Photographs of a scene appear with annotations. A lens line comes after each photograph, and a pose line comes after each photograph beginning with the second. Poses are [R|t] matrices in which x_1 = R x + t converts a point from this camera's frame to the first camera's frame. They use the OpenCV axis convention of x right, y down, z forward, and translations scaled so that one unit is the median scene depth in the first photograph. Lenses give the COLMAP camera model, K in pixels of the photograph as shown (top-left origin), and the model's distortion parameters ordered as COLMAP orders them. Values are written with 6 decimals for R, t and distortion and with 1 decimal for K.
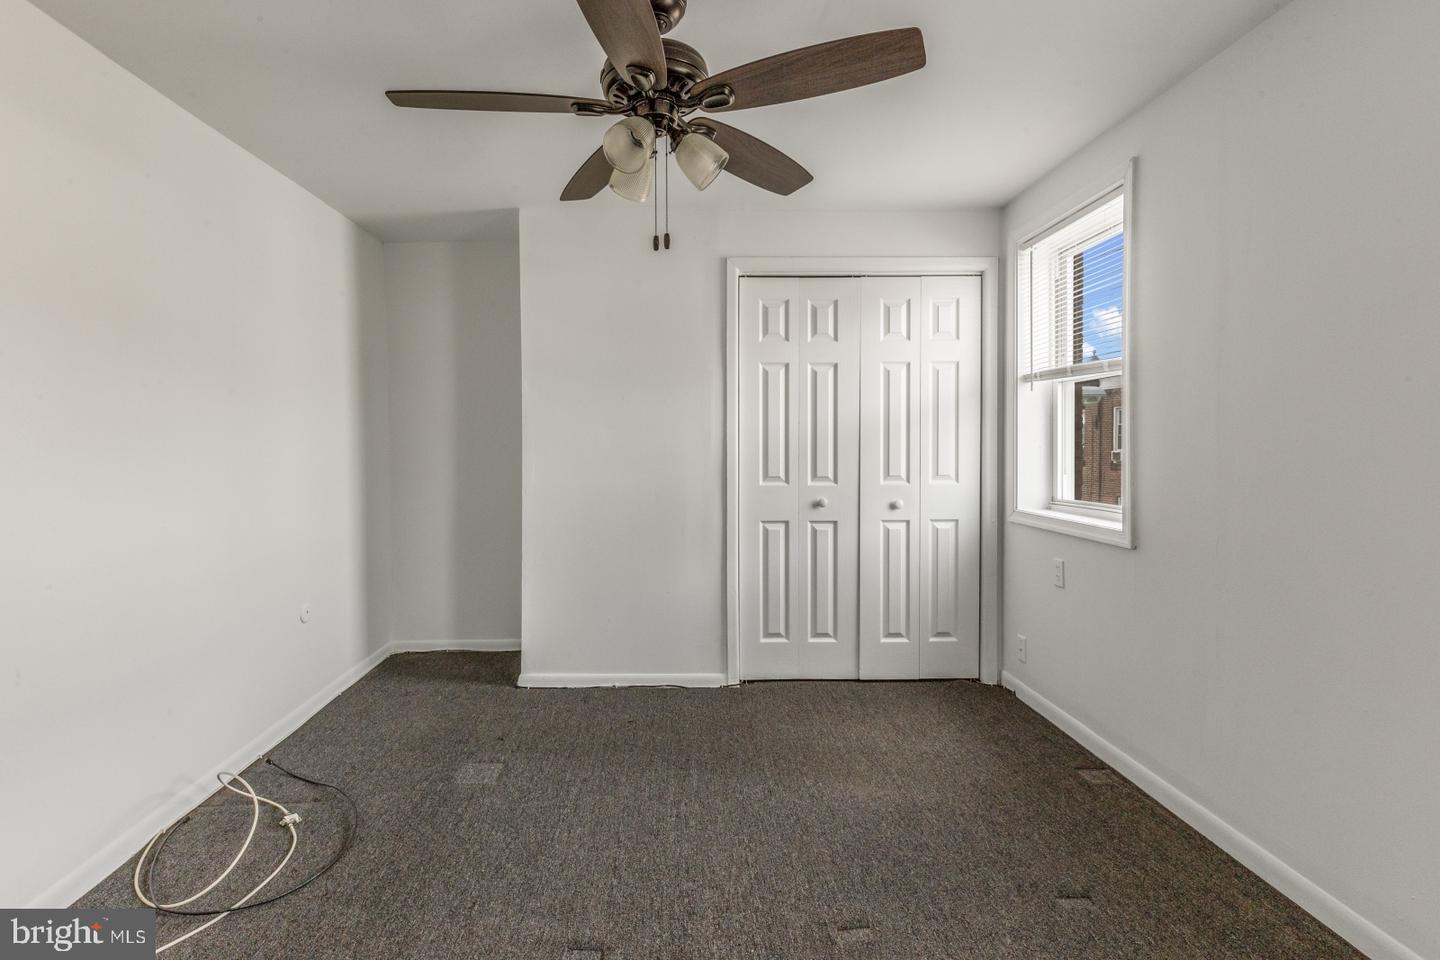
lens RADIAL K [[670.1, 0, 667.7], [0, 670.1, 461.2], [0, 0, 1]] dist [0.001895, 0.000227]
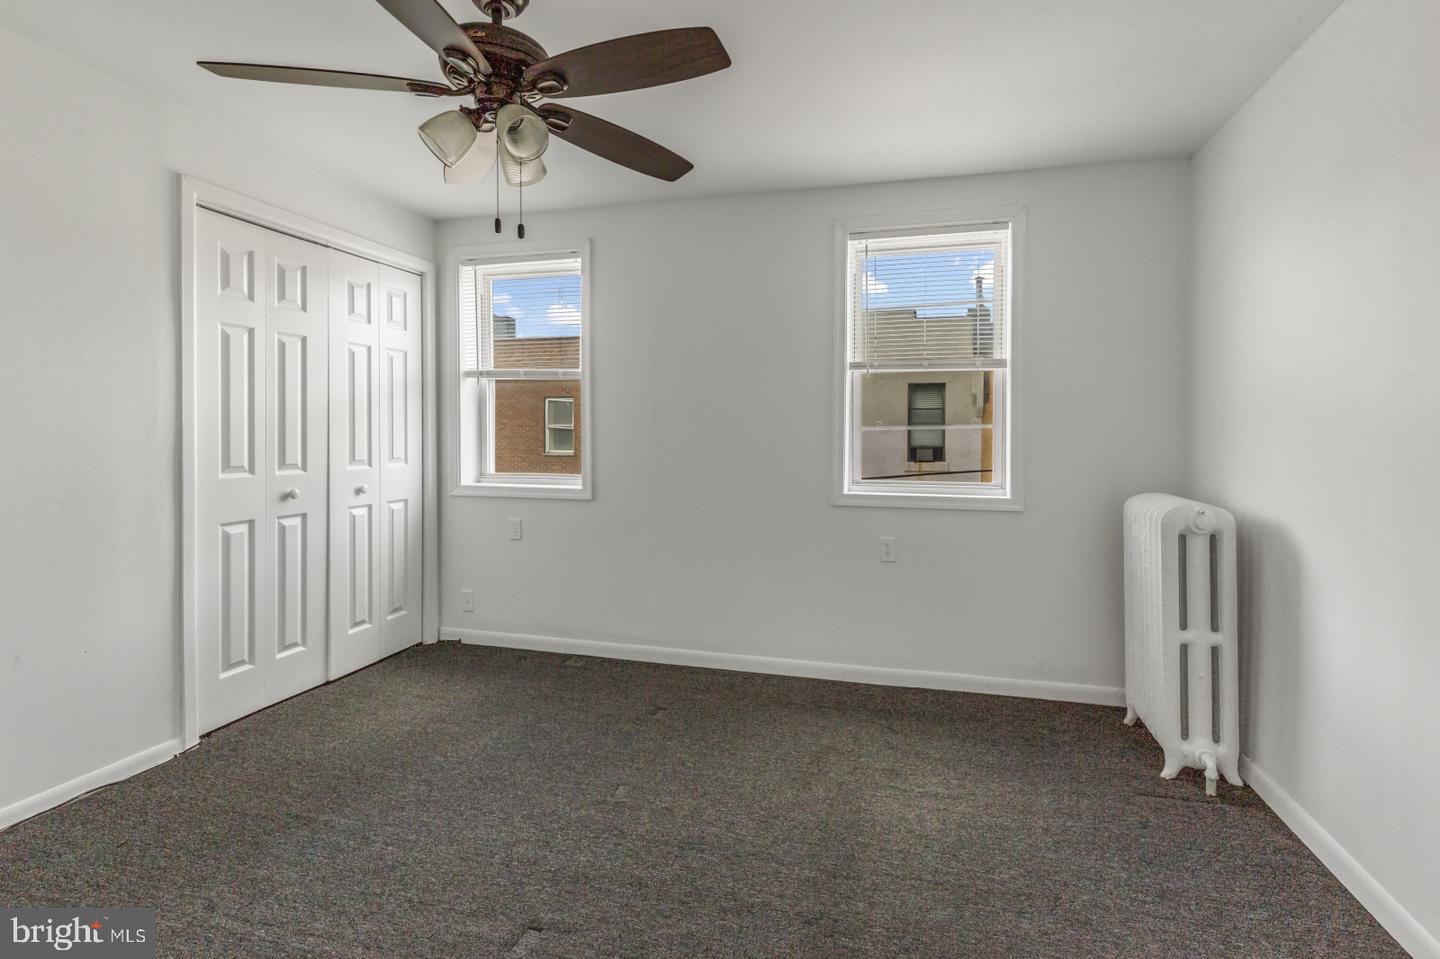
lens RADIAL K [[690.1, 0, 737.6], [0, 690.1, 450.5], [0, 0, 1]] dist [0.003291, -0.000474]
pose [[0.245638, -0.020096, 0.969153, -0.502588], [0.020414, 0.999671, 0.015555, 0.003229], [-0.969147, 0.015963, 0.245967, 0.216680]]
